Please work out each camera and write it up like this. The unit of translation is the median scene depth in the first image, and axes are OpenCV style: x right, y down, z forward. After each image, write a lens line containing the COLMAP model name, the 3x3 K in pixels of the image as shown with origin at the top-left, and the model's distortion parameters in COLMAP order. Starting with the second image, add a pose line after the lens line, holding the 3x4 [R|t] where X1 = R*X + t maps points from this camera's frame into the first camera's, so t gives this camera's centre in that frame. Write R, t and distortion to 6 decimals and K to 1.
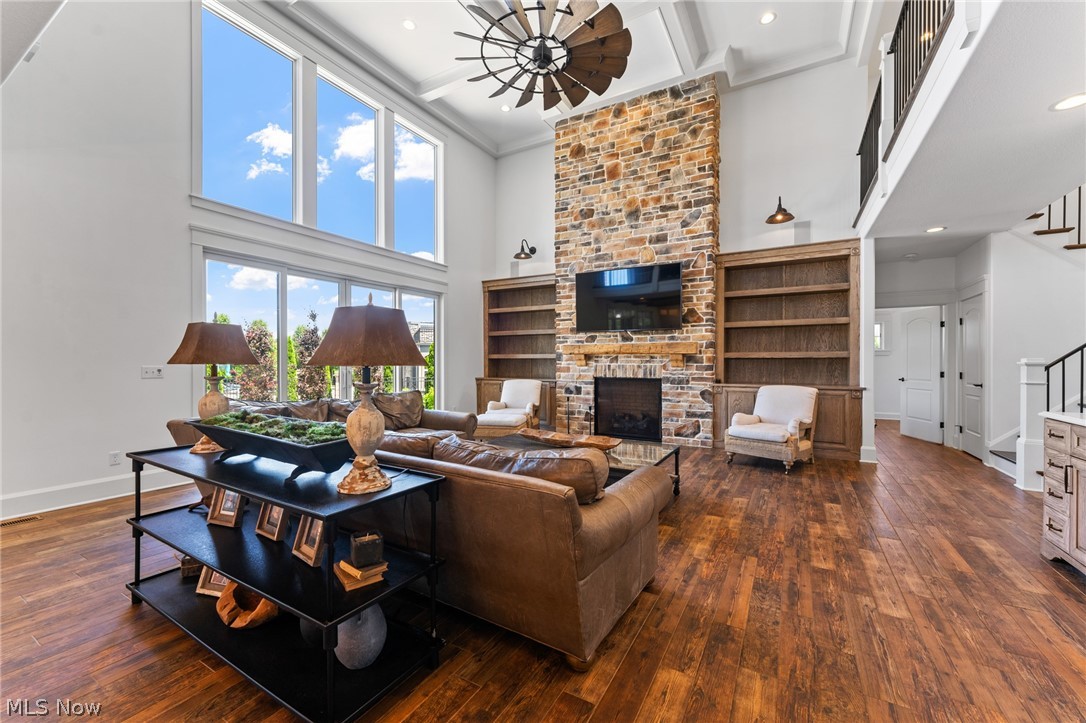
lens RADIAL K [[431.4, 0, 549.9], [0, 431.4, 364.8], [0, 0, 1]] dist [0.001909, 0.000129]
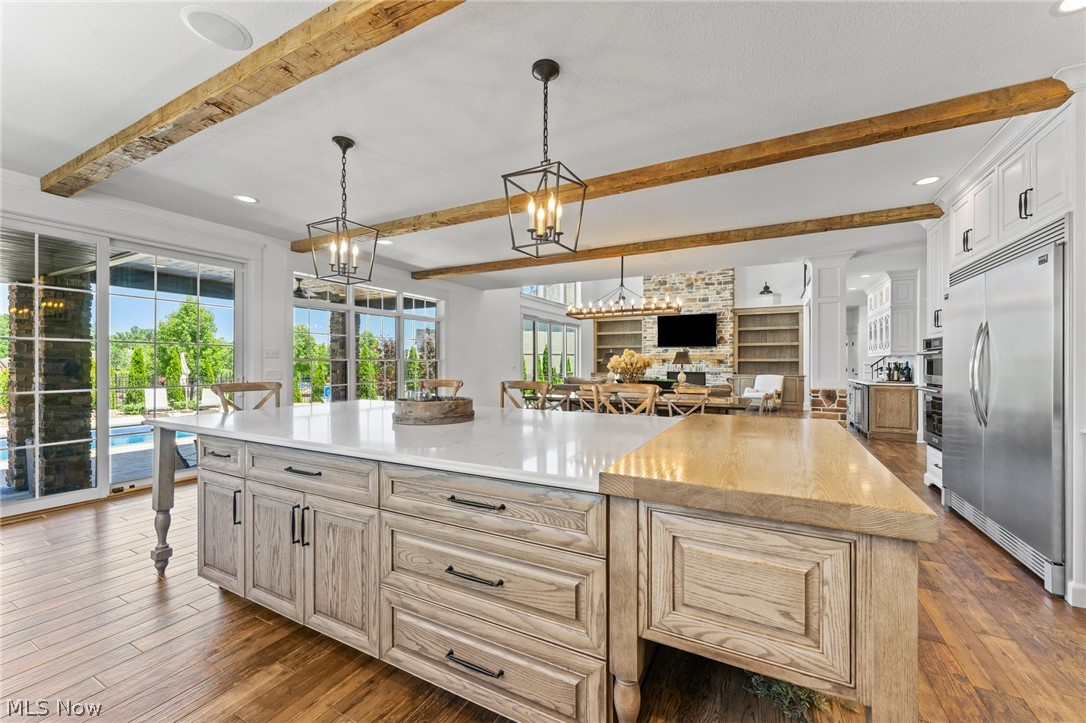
lens RADIAL K [[431.4, 0, 549.8], [0, 431.4, 363.6], [0, 0, 1]] dist [0.001909, 0.000129]
pose [[0.999107, 0.002776, 0.042153, -0.518018], [-0.002458, 0.999968, -0.007596, 0.009893], [-0.042173, 0.007485, 0.999082, -0.896384]]
